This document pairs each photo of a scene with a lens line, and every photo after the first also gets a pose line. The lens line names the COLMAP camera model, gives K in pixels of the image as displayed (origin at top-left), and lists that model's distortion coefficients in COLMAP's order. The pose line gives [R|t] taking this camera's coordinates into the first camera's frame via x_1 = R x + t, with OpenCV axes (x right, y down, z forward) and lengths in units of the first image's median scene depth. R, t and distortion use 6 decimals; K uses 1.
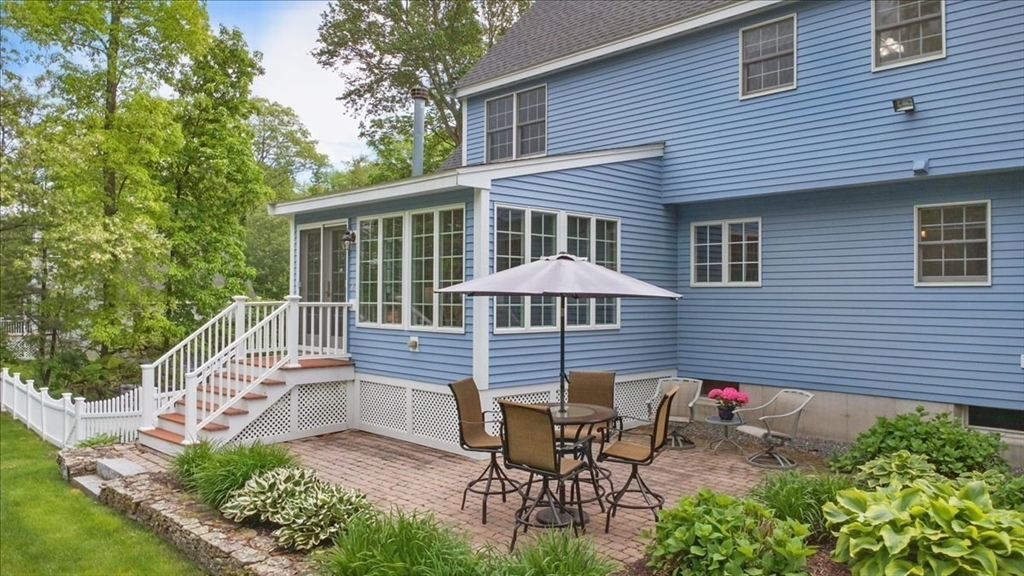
lens RADIAL K [[750.3, 0, 512.0], [0, 750.3, 288.0], [0, 0, 1]] dist [0.005264, 0.001048]
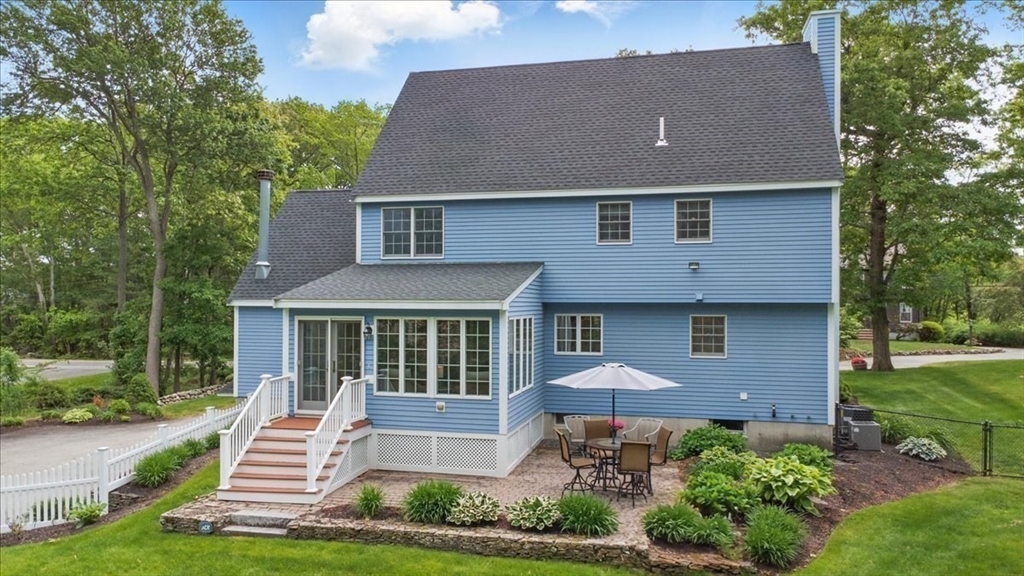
lens RADIAL K [[783.0, 0, 512.0], [0, 783.0, 288.0], [0, 0, 1]] dist [-0.007202, -0.000689]
pose [[0.845390, 0.009546, 0.534064, -0.773631], [-0.006400, 0.999950, -0.007743, -0.138459], [-0.534111, 0.003127, 0.845408, -0.363865]]
